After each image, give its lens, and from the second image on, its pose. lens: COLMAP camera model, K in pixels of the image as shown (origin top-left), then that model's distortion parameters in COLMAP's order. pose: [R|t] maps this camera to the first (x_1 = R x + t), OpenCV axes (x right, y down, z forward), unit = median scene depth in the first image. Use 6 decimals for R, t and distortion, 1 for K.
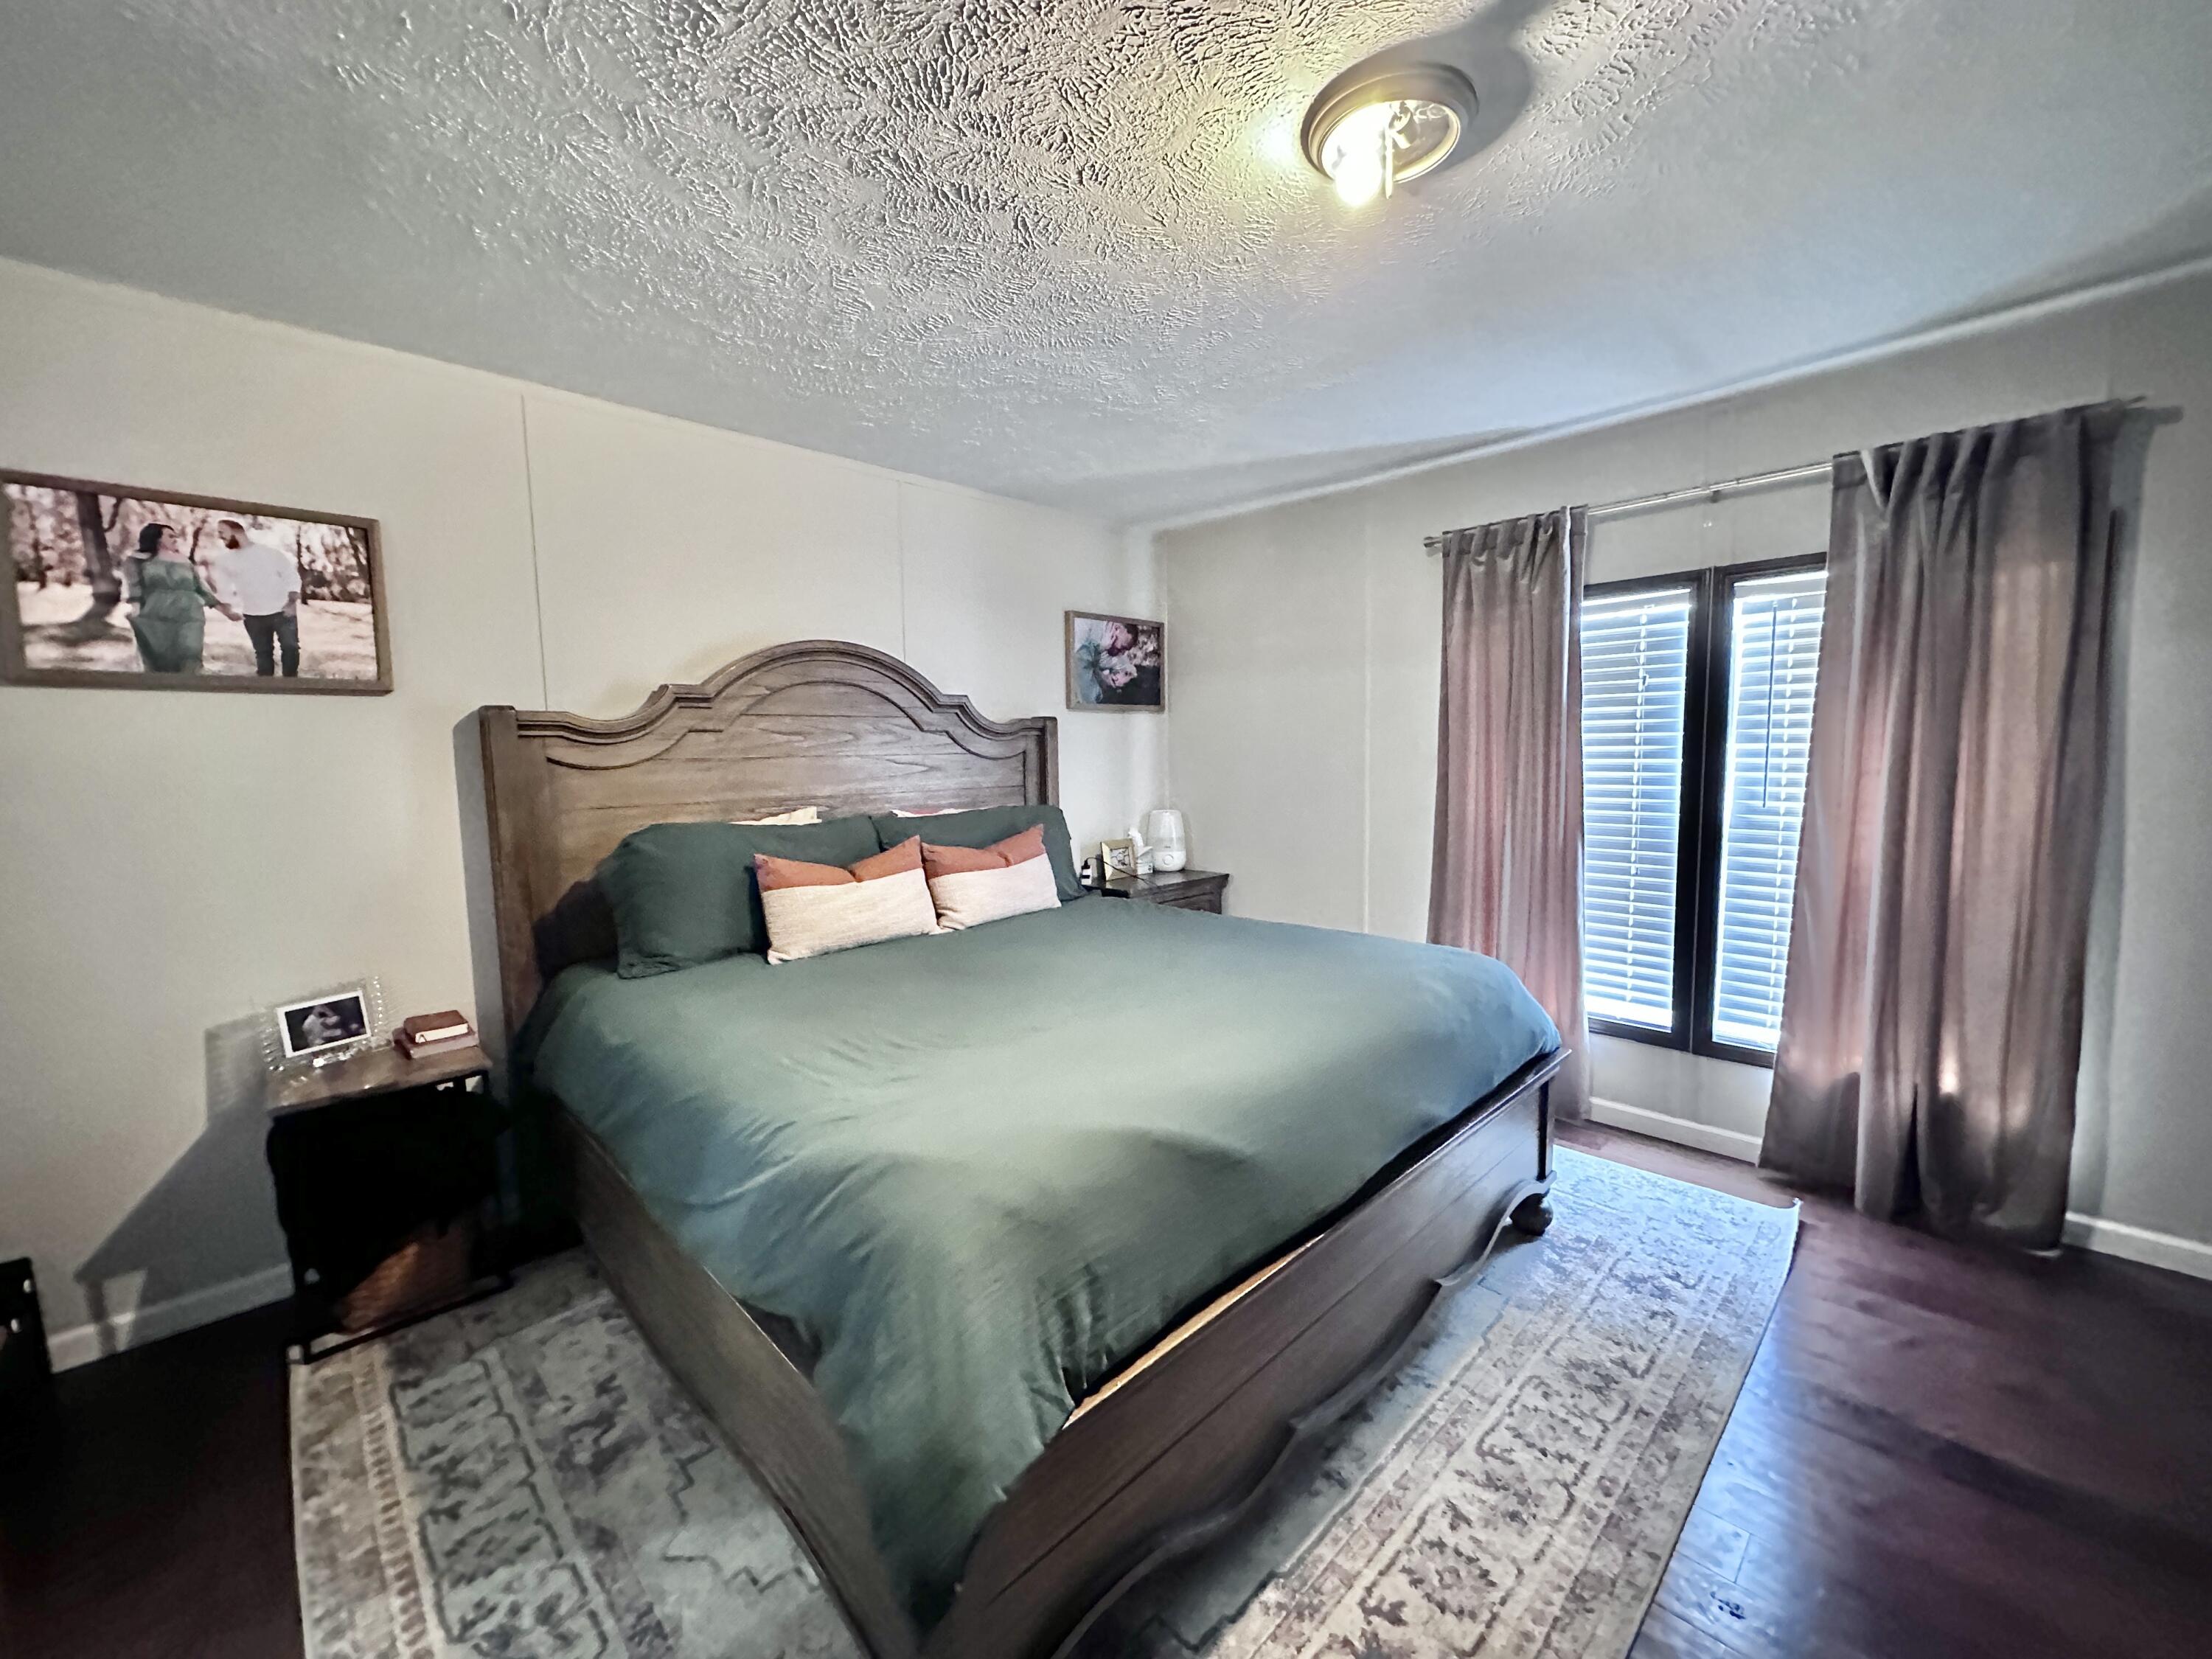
lens RADIAL K [[879.9, 0, 1108.8], [0, 879.9, 829.9], [0, 0, 1]] dist [-0.001278, 0.000135]
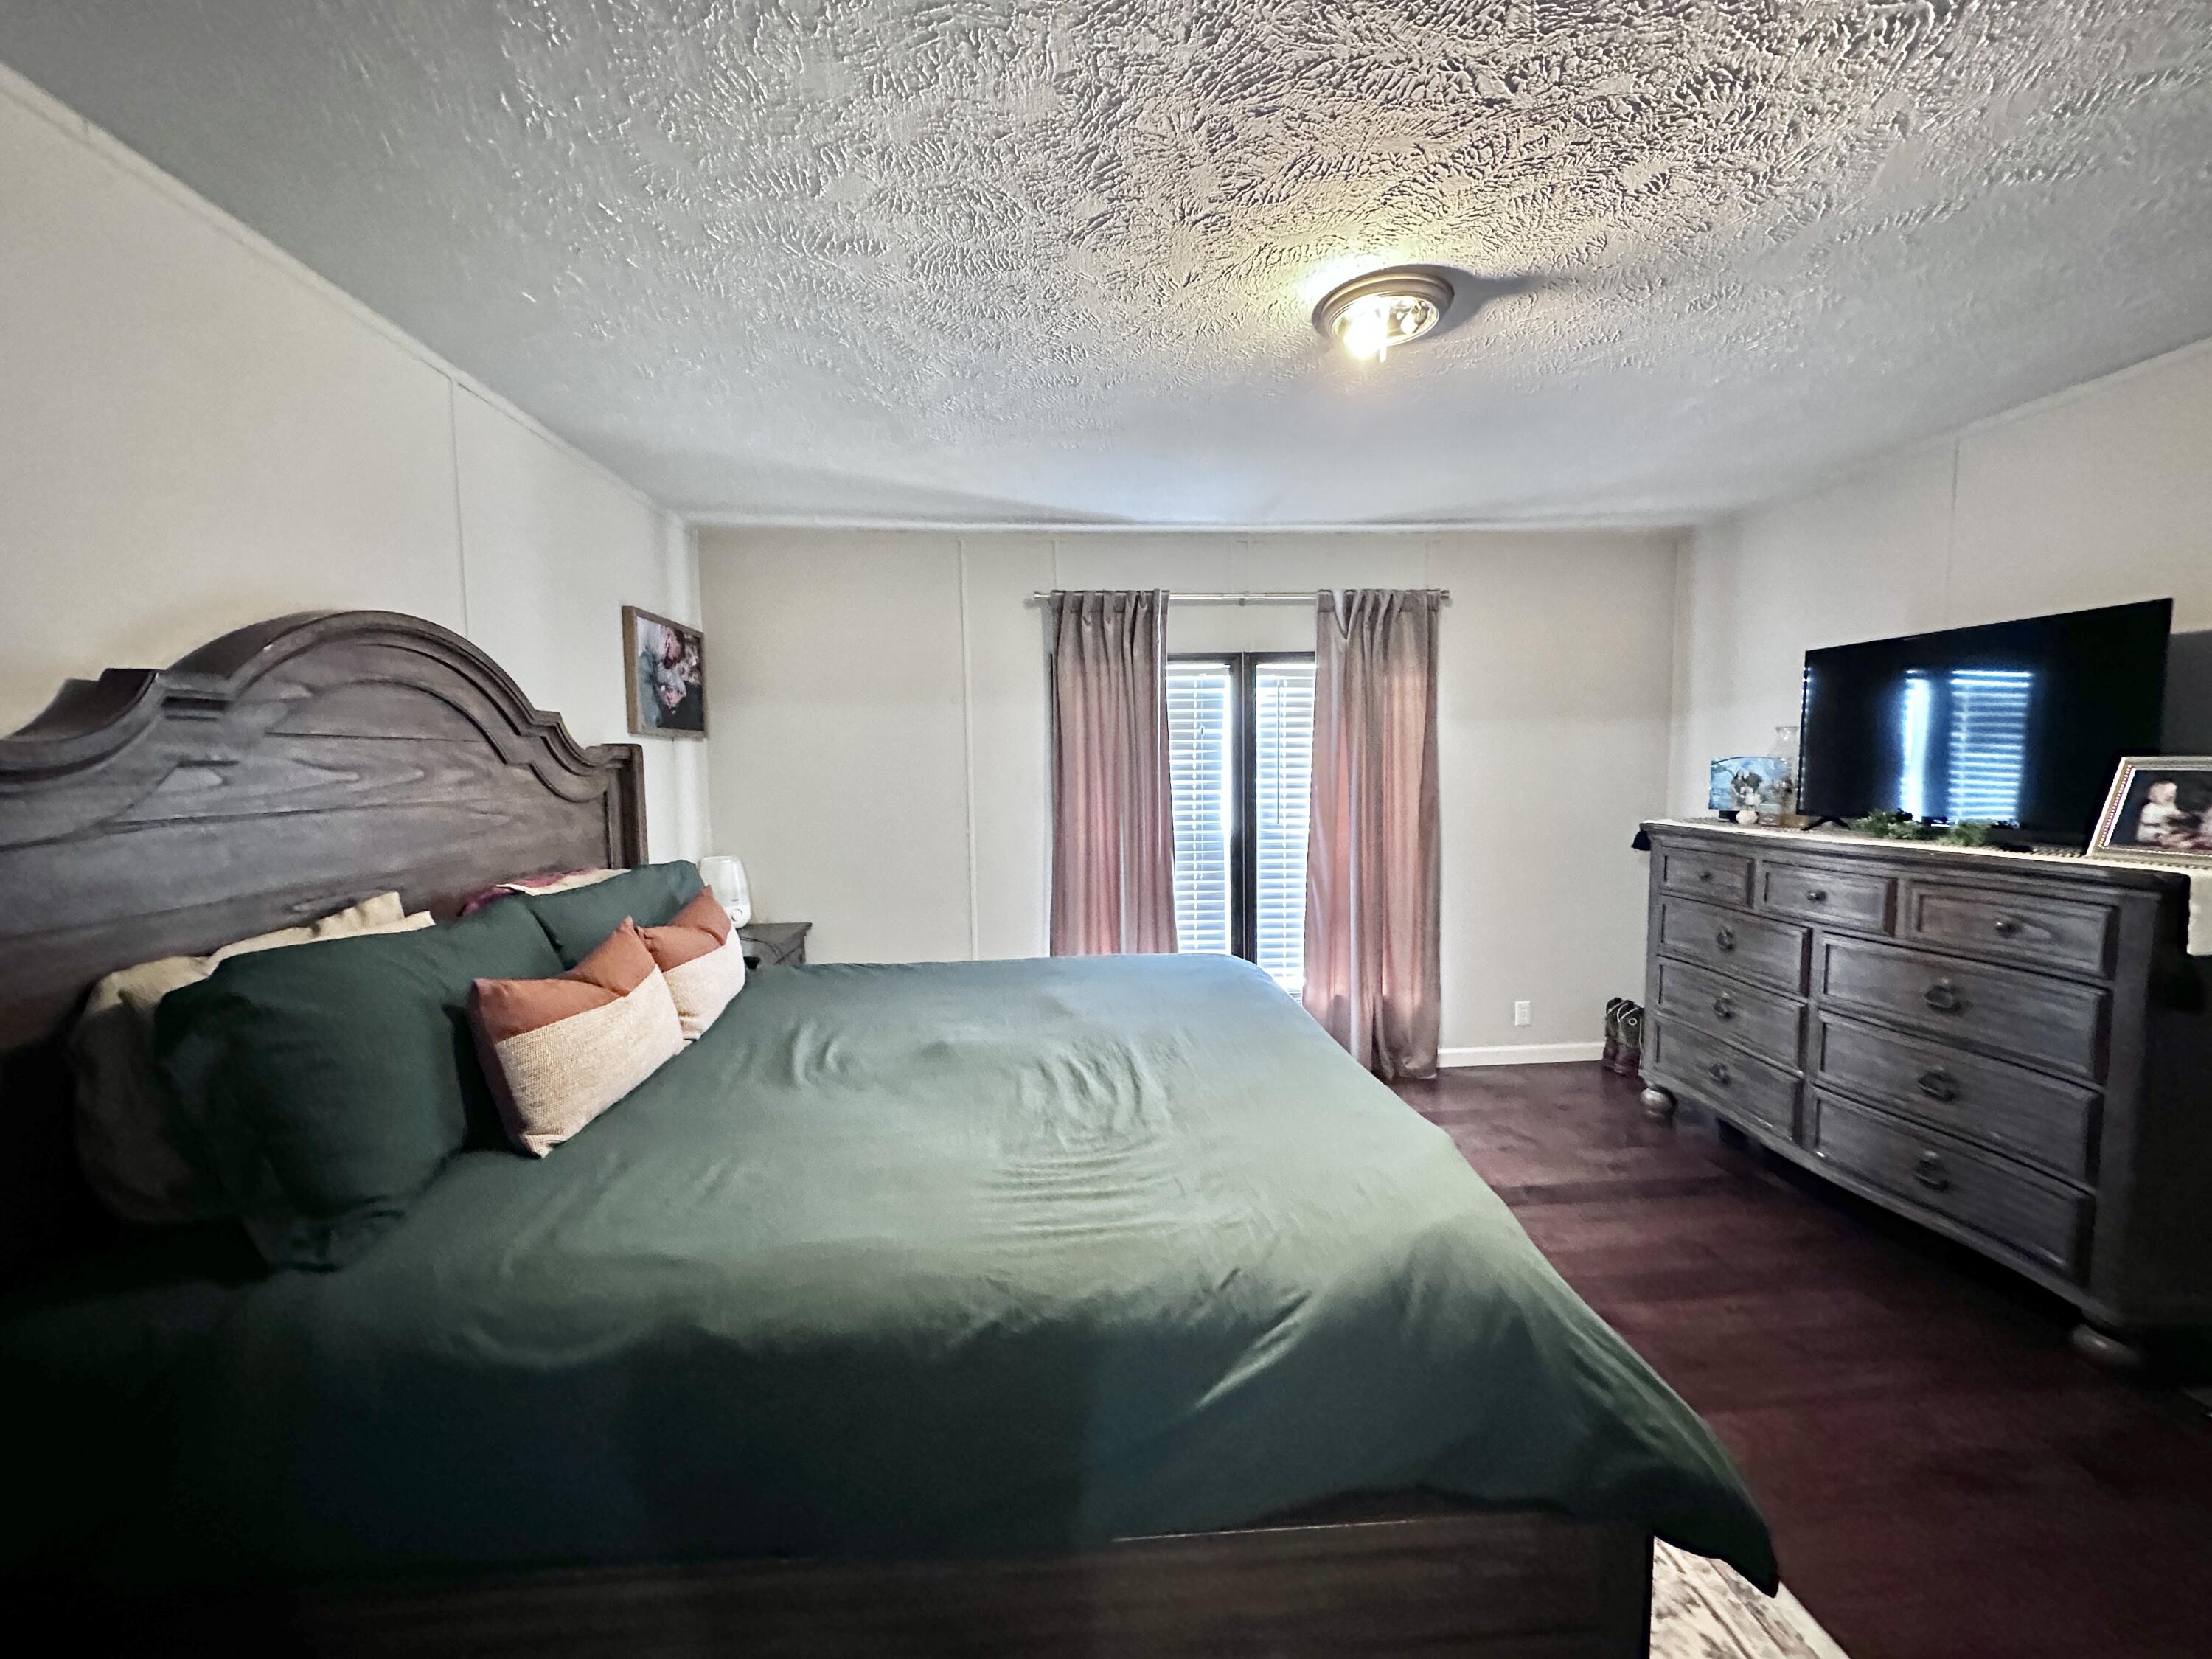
lens RADIAL K [[879.9, 0, 1108.6], [0, 879.9, 828.9], [0, 0, 1]] dist [-0.001278, 0.000135]
pose [[0.652495, -0.048132, 0.756263, -0.477067], [0.070470, 0.997510, 0.002685, -0.036839], [-0.754509, 0.051542, 0.654263, 0.253763]]
